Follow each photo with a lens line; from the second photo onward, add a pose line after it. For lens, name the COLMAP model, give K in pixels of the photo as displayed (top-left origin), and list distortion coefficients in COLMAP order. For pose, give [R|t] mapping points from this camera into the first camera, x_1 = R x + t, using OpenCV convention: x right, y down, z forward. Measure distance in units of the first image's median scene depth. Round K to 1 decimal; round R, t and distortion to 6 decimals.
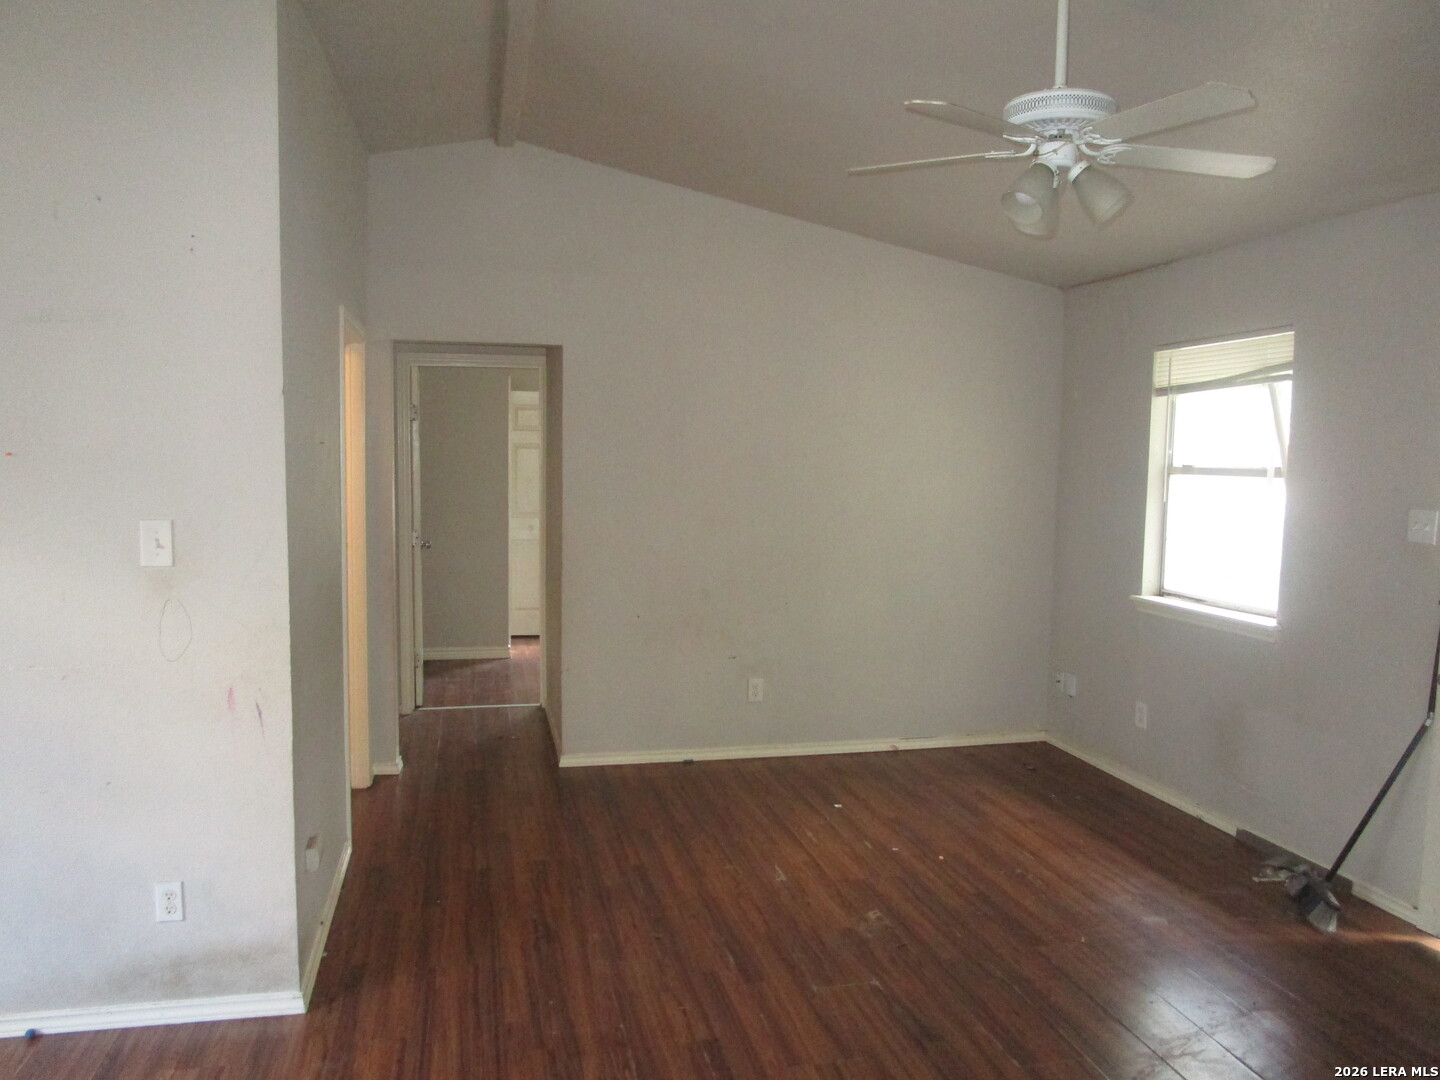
lens RADIAL K [[1090.1, 0, 720.0], [0, 1090.1, 540.0], [0, 0, 1]] dist [-0.036036, 0.009798]
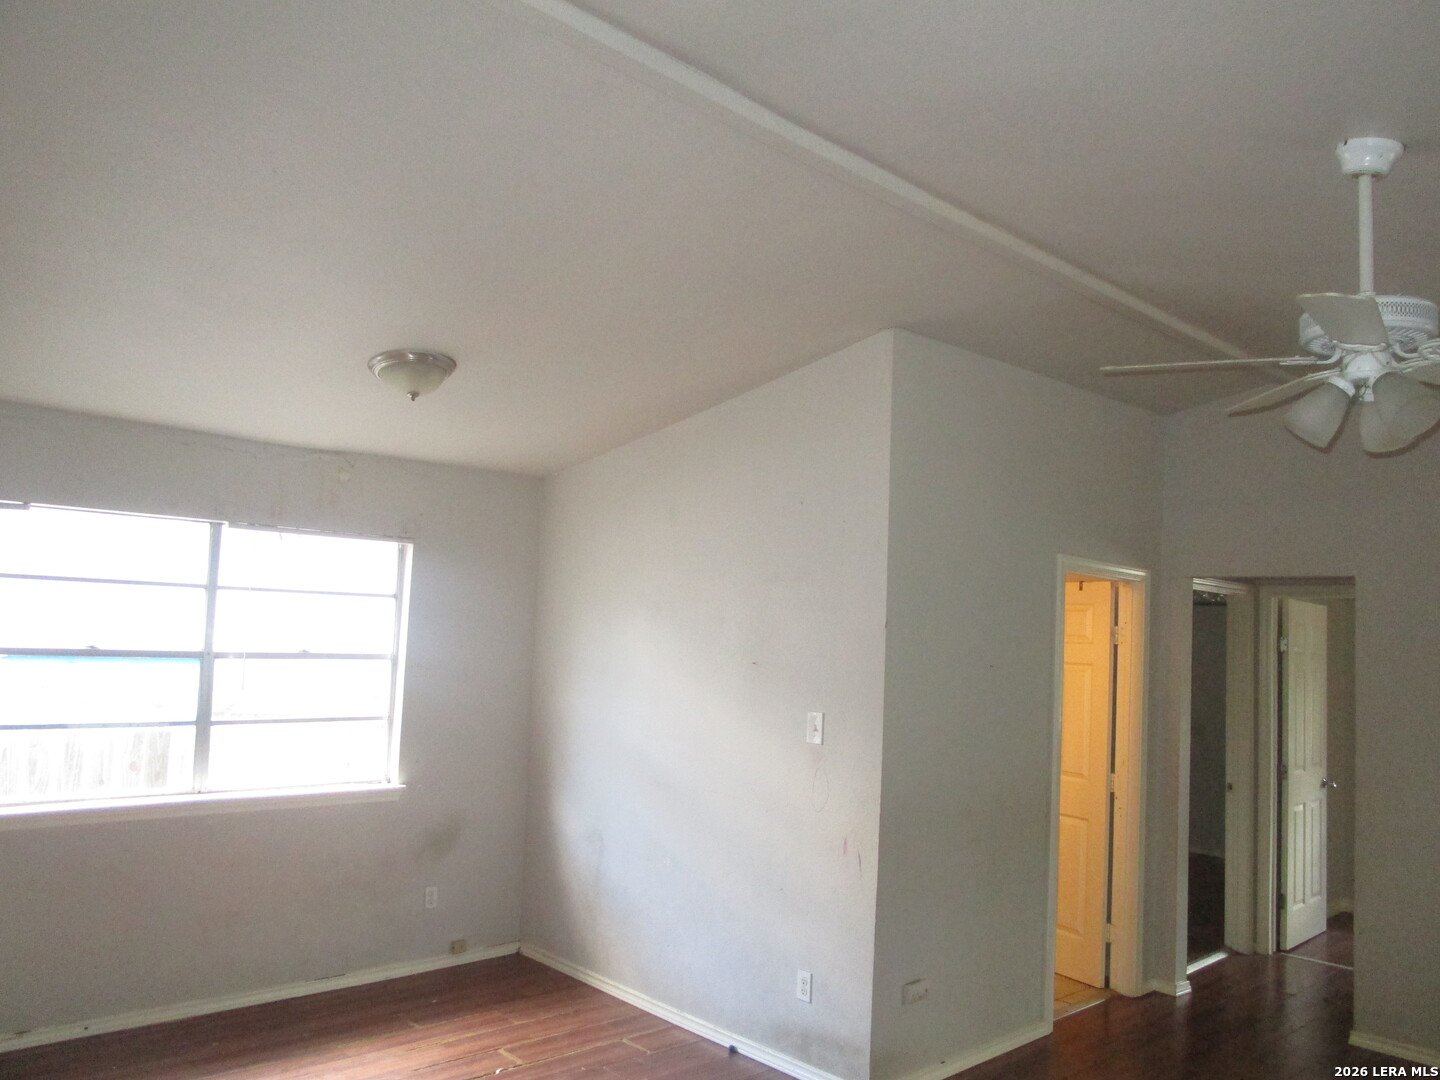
lens RADIAL K [[1090.1, 0, 720.0], [0, 1090.1, 540.0], [0, 0, 1]] dist [-0.036036, 0.009798]
pose [[0.518992, -0.060269, -0.852652, 0.671998], [-0.117106, 0.983092, -0.140769, -0.023930], [0.846719, 0.172909, 0.503159, 0.096366]]
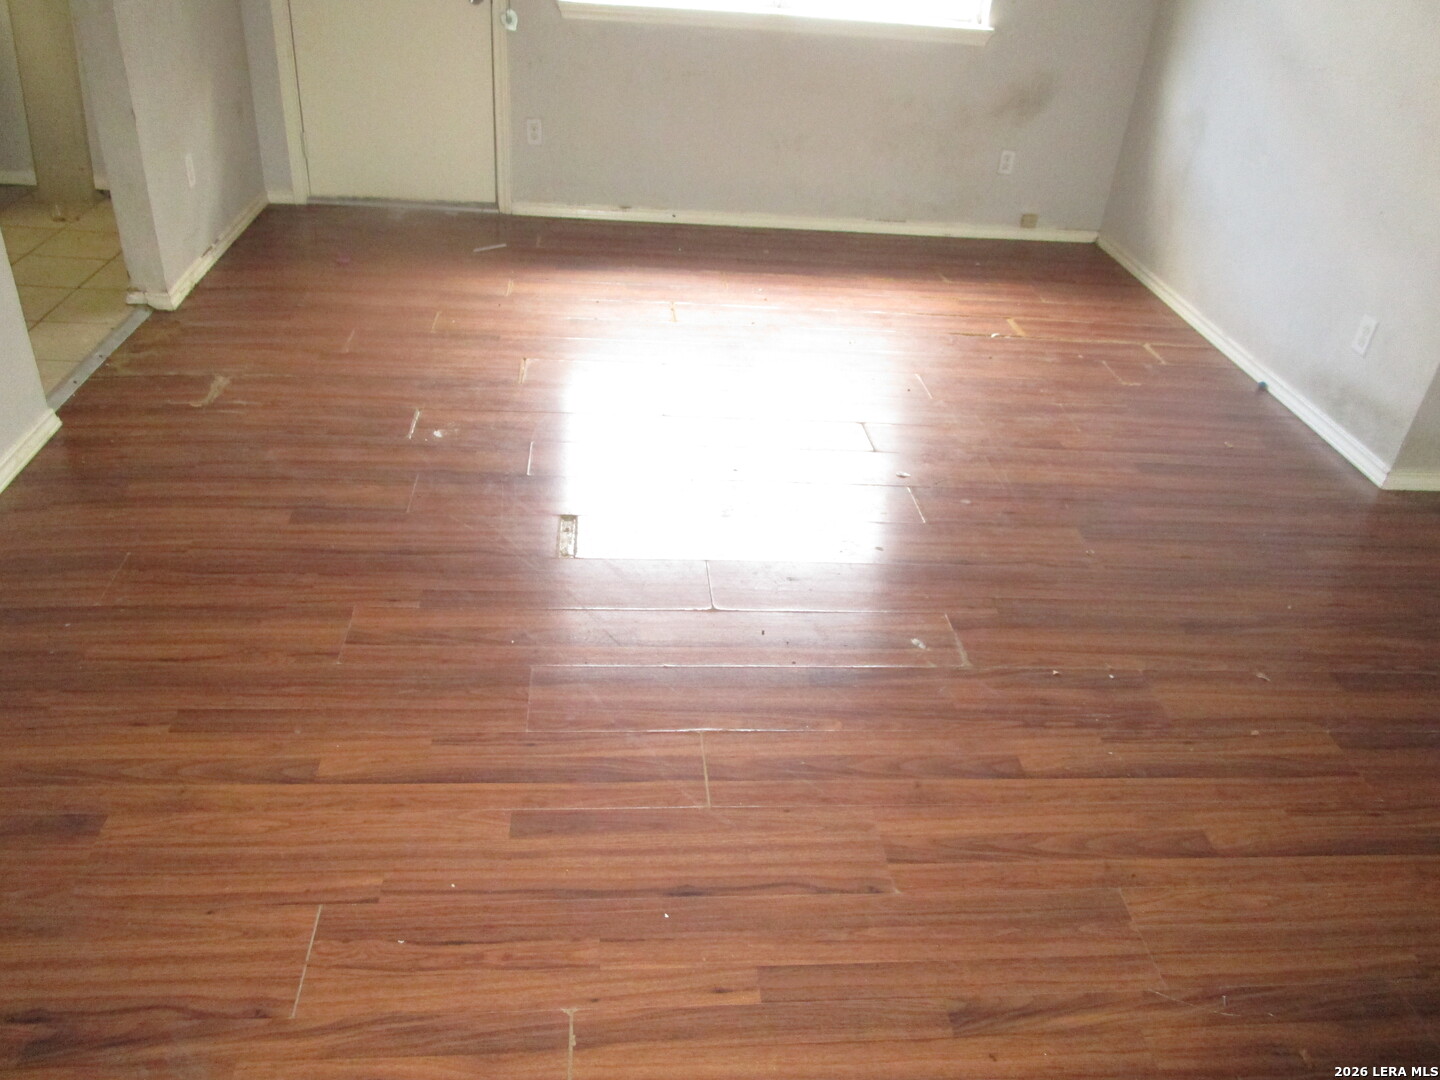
lens RADIAL K [[1090.1, 0, 720.0], [0, 1090.1, 540.0], [0, 0, 1]] dist [-0.036036, 0.009798]
pose [[-0.119079, 0.519941, -0.845862, 0.631117], [-0.168064, 0.829075, 0.533282, 0.027163], [0.978557, 0.205661, -0.011342, 0.399309]]
